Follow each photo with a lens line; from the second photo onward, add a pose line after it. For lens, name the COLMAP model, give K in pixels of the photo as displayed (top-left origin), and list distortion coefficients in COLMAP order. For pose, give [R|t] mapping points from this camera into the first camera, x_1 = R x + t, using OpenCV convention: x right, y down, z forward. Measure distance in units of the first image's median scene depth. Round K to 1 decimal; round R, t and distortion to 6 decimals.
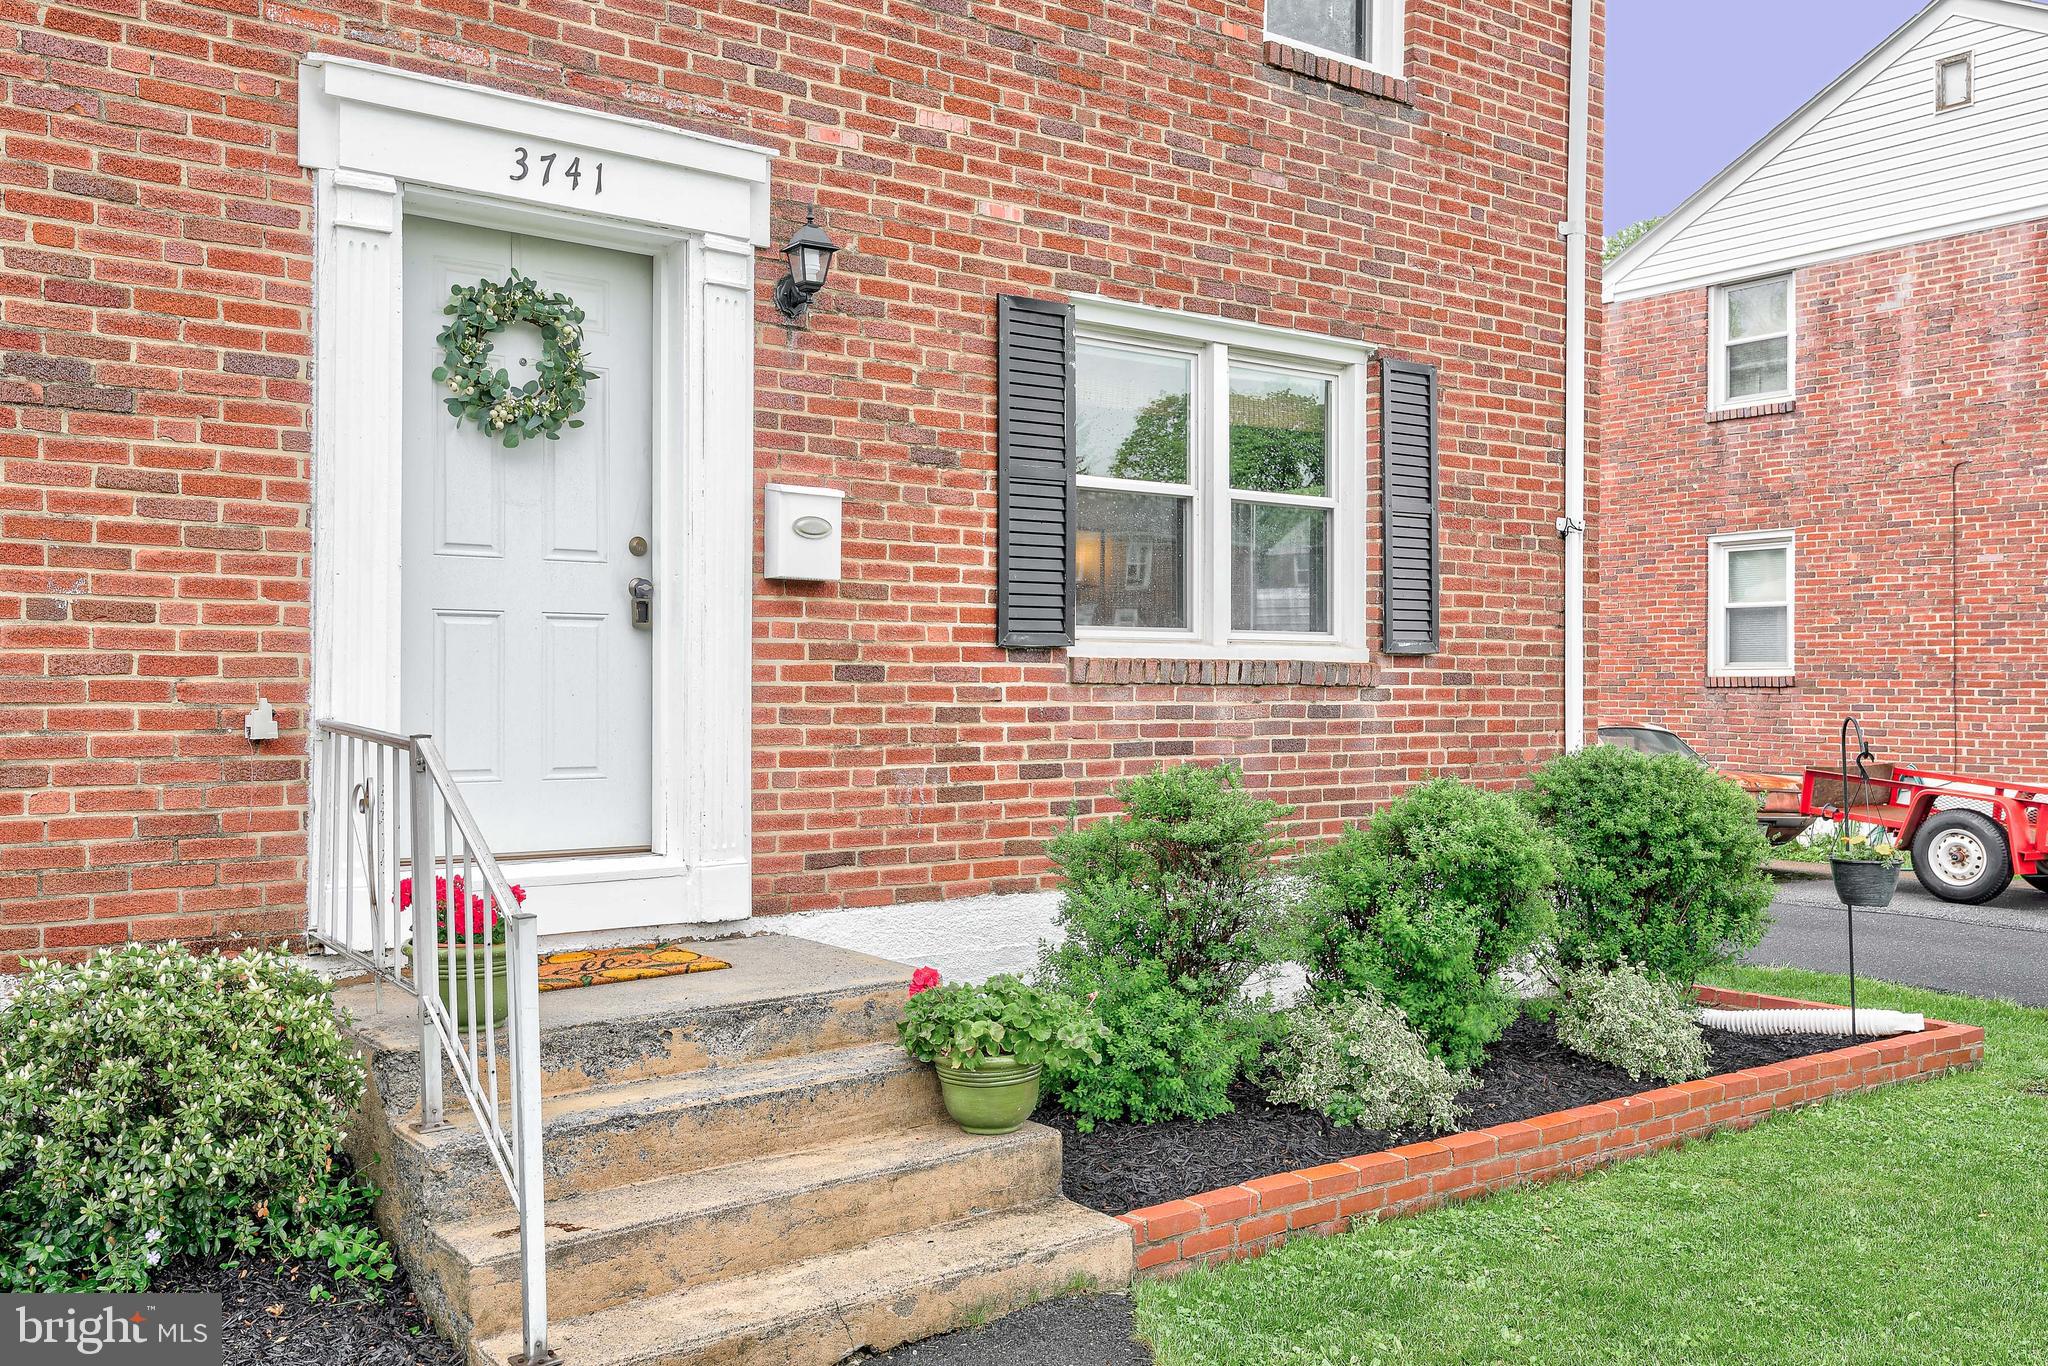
lens RADIAL K [[1736.9, 0, 1026.3], [0, 1736.9, 672.4], [0, 0, 1]] dist [0.025472, -0.024840]
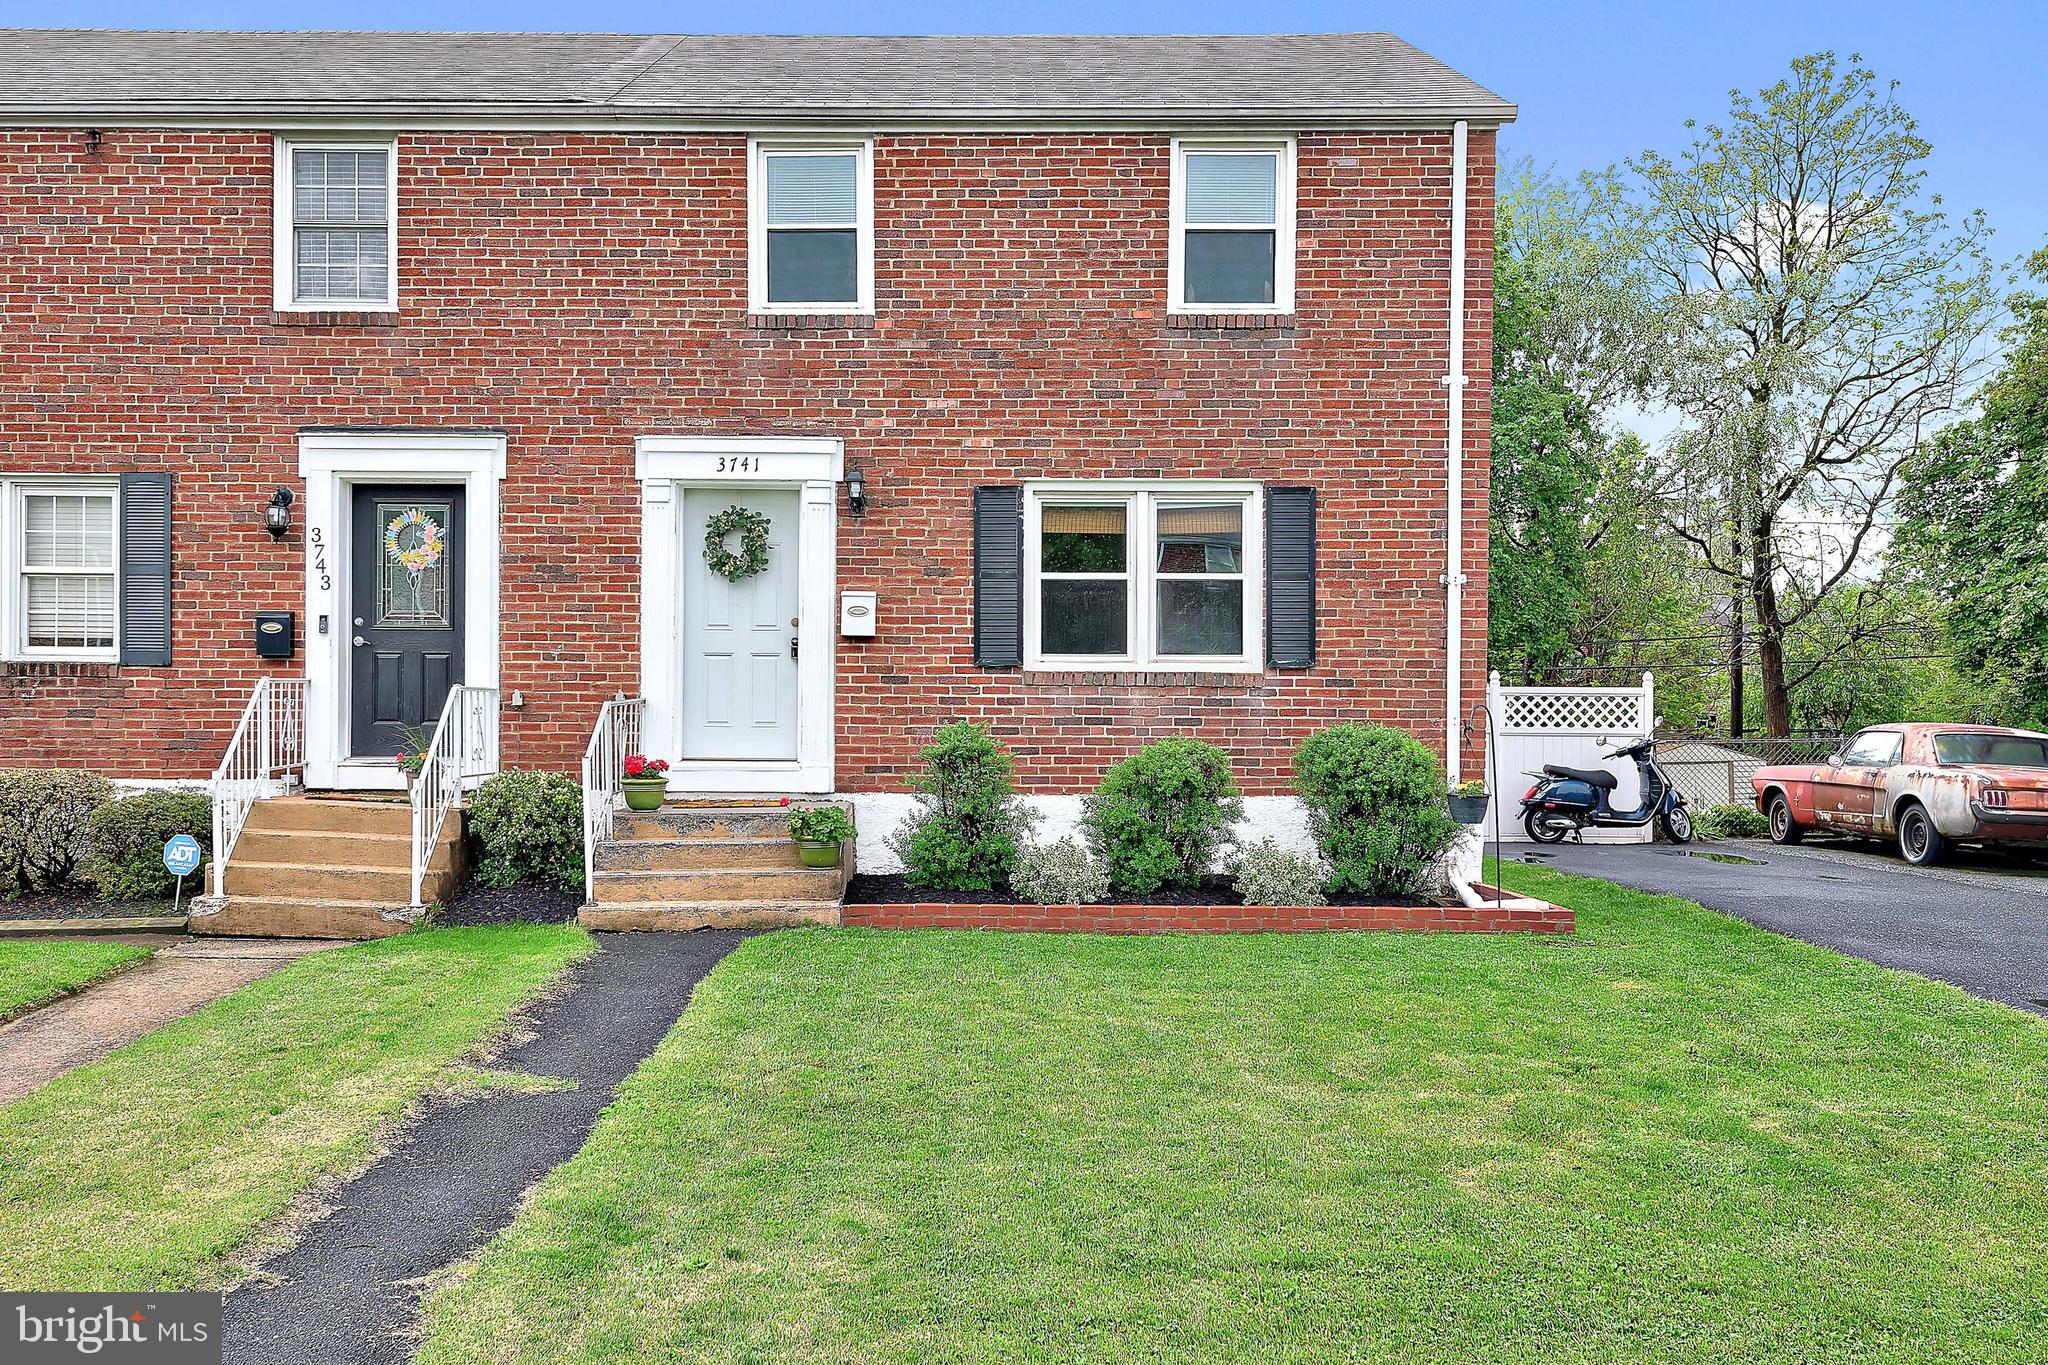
lens RADIAL K [[1736.9, 0, 1017.7], [0, 1736.9, 695.3], [0, 0, 1]] dist [0.025472, -0.024840]
pose [[0.804205, -0.001161, -0.594350, 1.265254], [0.000924, 0.999999, -0.000704, 0.020852], [0.594351, 0.000017, 0.804206, -0.580413]]
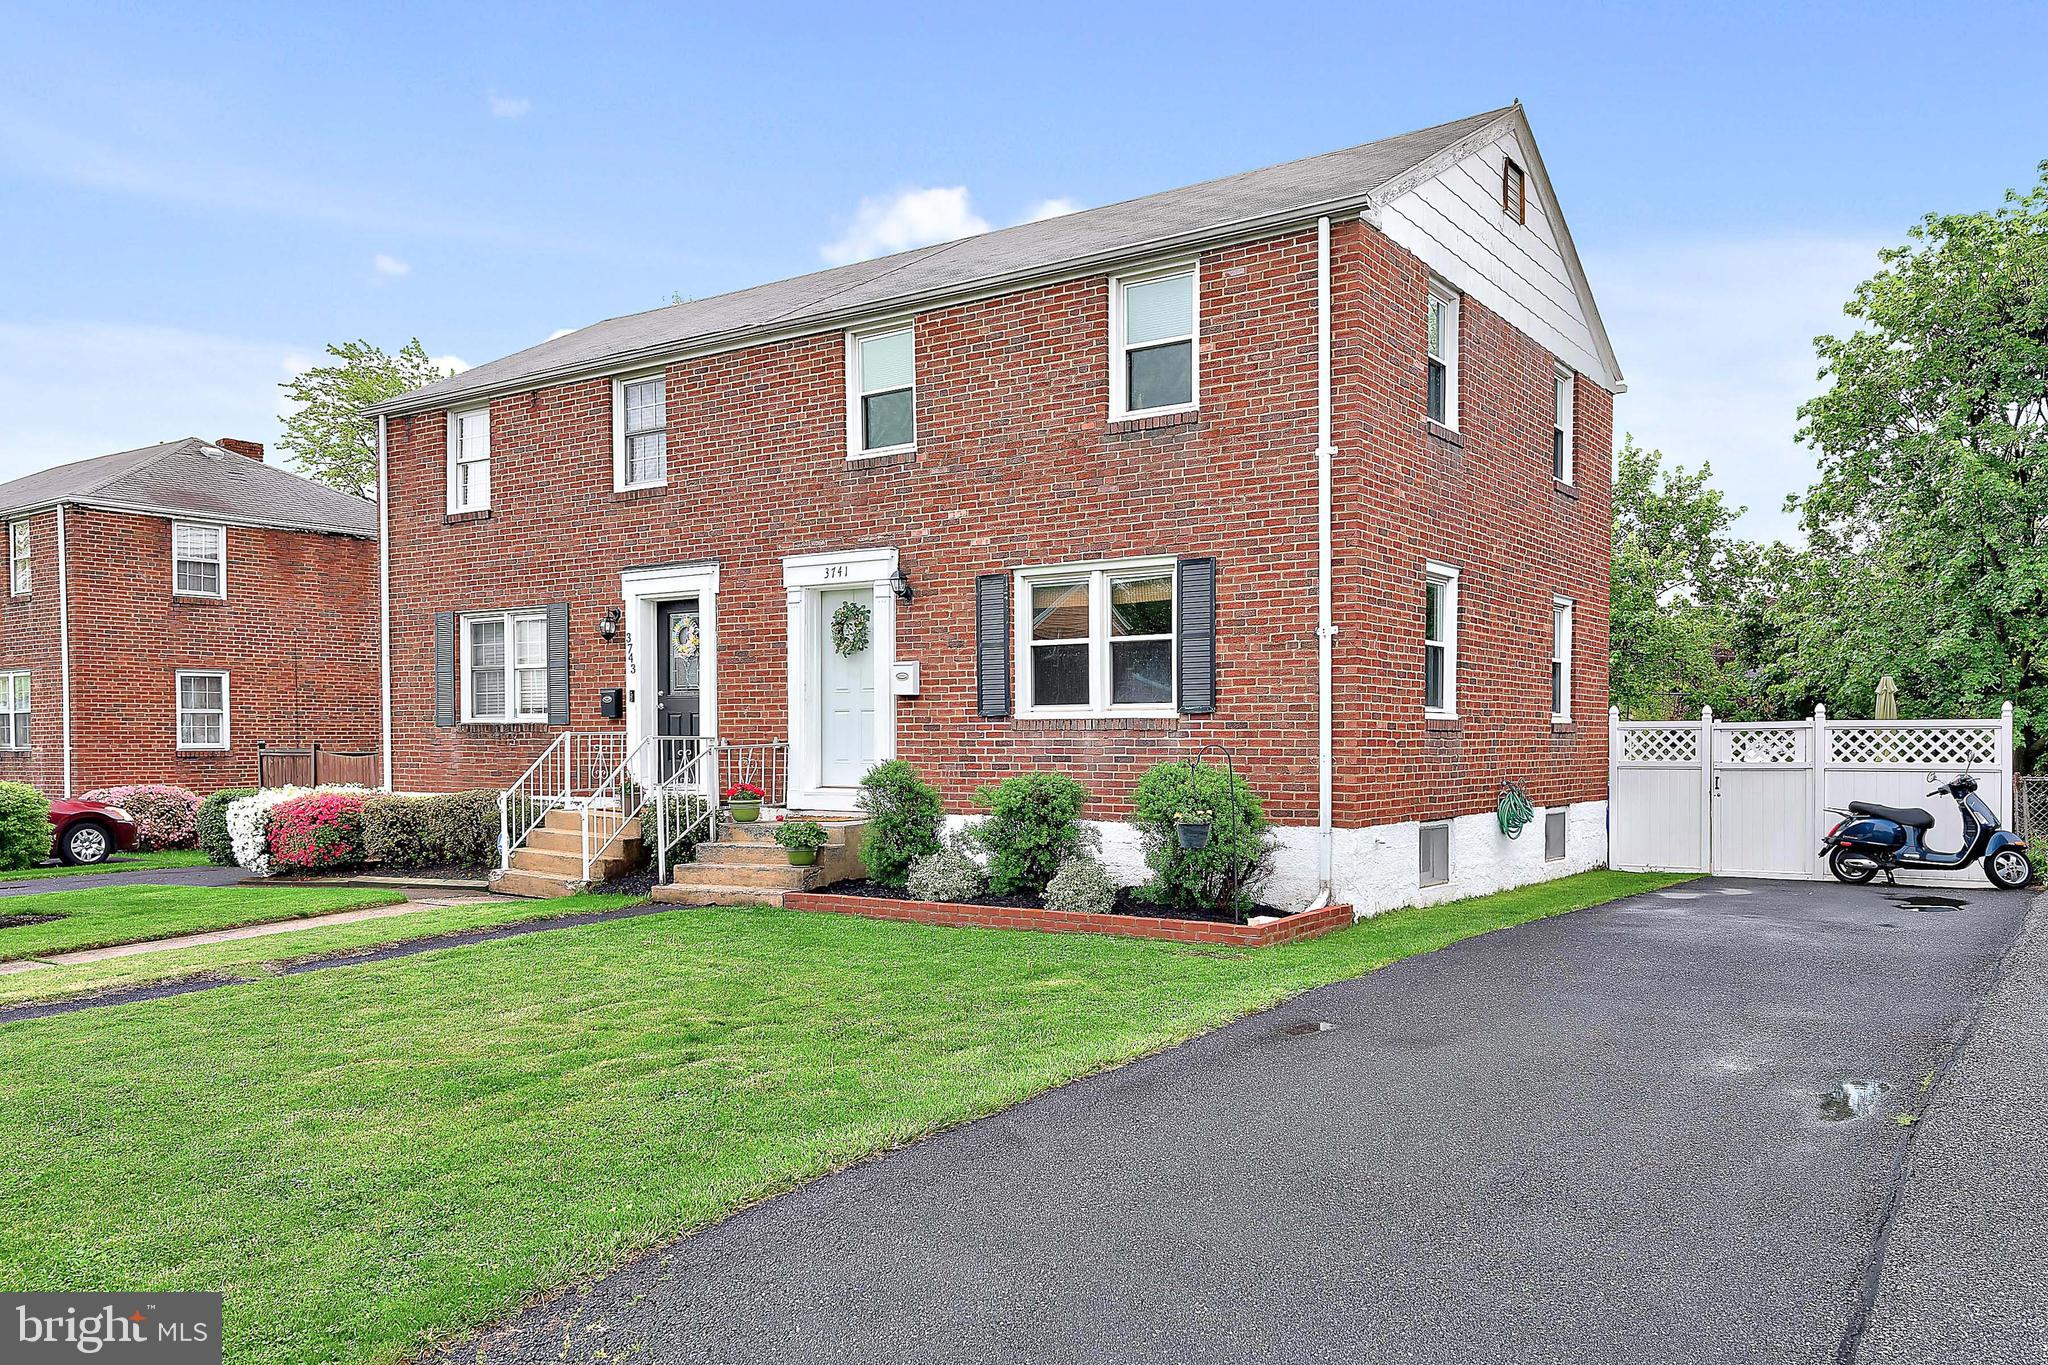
lens RADIAL K [[1519.0, 0, 1068.8], [0, 1519.0, 737.9], [0, 0, 1]] dist [0.029180, 0.002217]
pose [[0.344164, -0.004182, -0.938900, 2.232861], [0.011729, 0.999931, -0.000155, 0.019674], [0.938836, -0.010959, 0.344189, 0.390648]]
